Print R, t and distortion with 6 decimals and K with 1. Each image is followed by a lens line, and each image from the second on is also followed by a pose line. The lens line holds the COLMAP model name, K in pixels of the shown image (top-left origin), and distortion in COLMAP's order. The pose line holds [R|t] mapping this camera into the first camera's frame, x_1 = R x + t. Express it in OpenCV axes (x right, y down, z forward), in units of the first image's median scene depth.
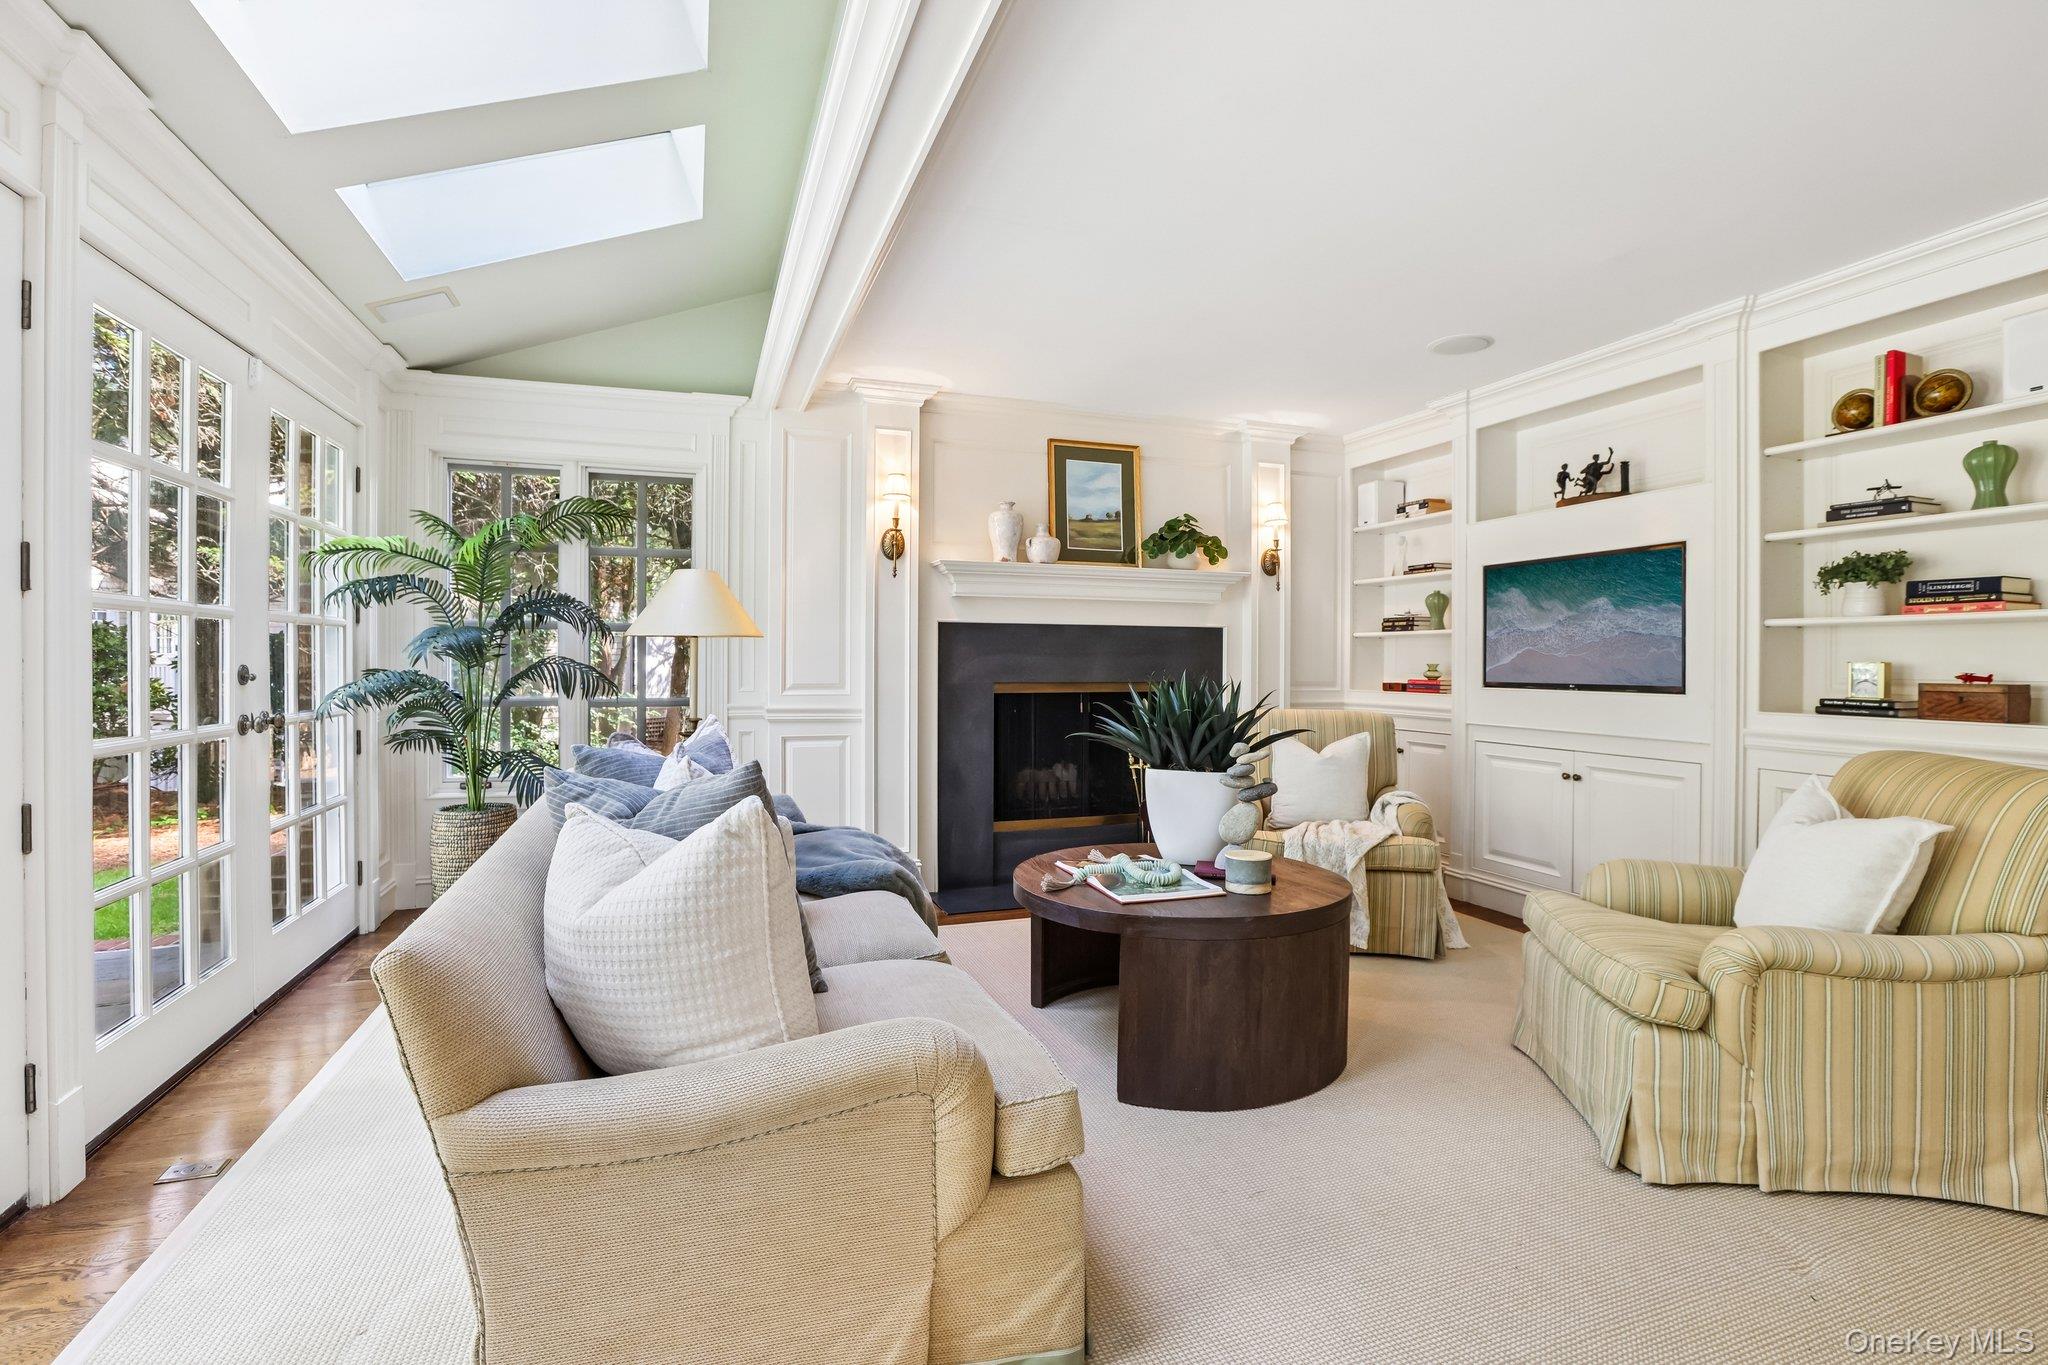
lens RADIAL K [[934.7, 0, 1020.4], [0, 934.7, 667.5], [0, 0, 1]] dist [0.019610, 0.000193]
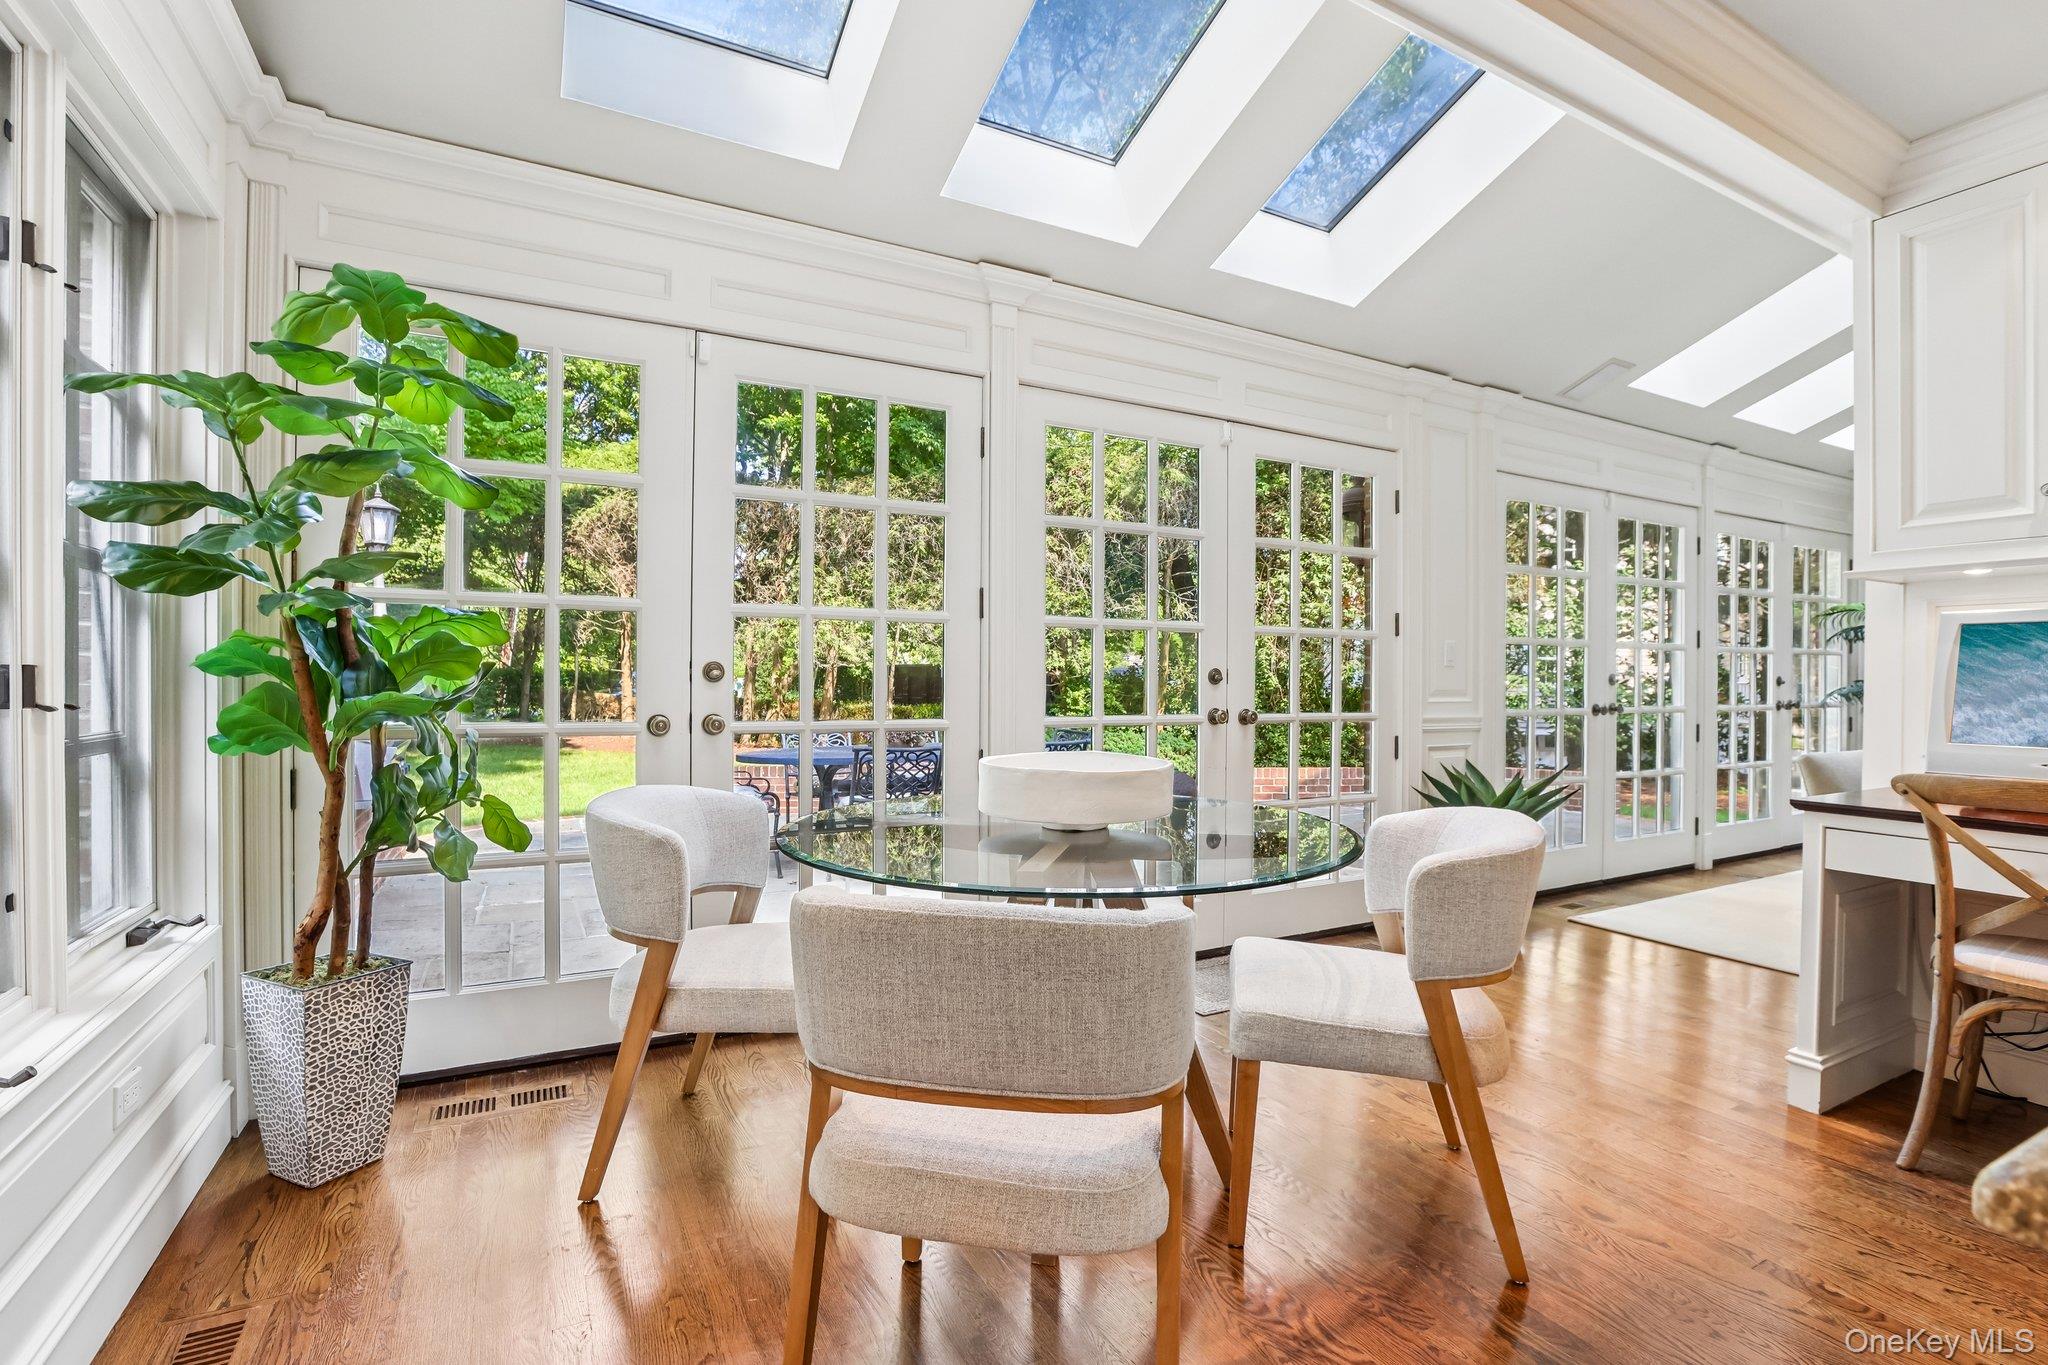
lens RADIAL K [[978.4, 0, 945.7], [0, 978.4, 691.3], [0, 0, 1]] dist [0.000612, 0.000079]
pose [[0.152051, -0.001924, -0.988371, 0.867516], [-0.011920, 0.999922, -0.003781, 0.052164], [0.988301, 0.012357, 0.152016, -0.957572]]
